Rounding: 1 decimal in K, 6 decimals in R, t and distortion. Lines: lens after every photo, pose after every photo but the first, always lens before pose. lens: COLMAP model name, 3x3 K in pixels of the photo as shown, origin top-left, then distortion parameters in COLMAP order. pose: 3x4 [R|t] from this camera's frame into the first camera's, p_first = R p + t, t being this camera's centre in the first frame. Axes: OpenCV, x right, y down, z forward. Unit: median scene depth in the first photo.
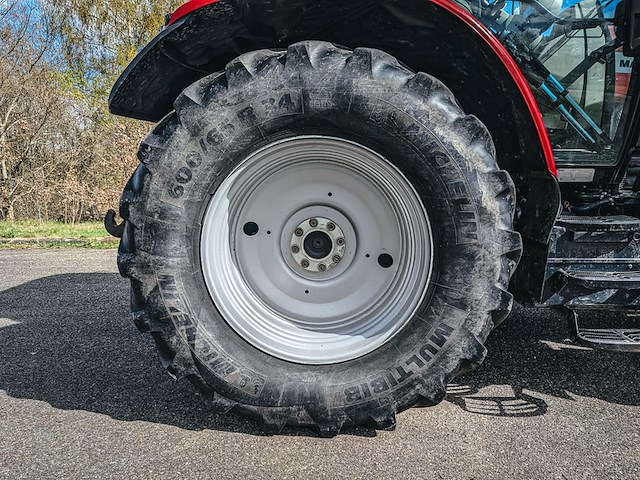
lens RADIAL K [[452.0, 0, 320.0], [0, 452.0, 240.0], [0, 0, 1]] dist [0.055660, -0.085929]
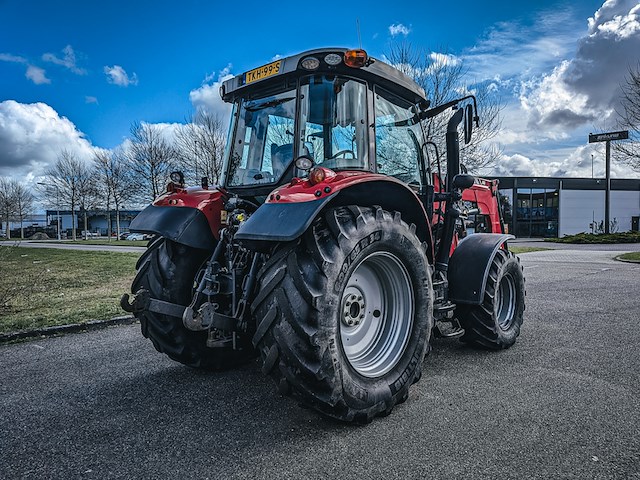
lens RADIAL K [[452.0, 0, 320.0], [0, 452.0, 240.0], [0, 0, 1]] dist [0.055660, -0.085929]
pose [[0.646634, -0.014598, 0.762661, -1.560347], [0.116384, 0.989999, -0.079728, -0.146015], [-0.753870, 0.140316, 0.641866, -0.058126]]
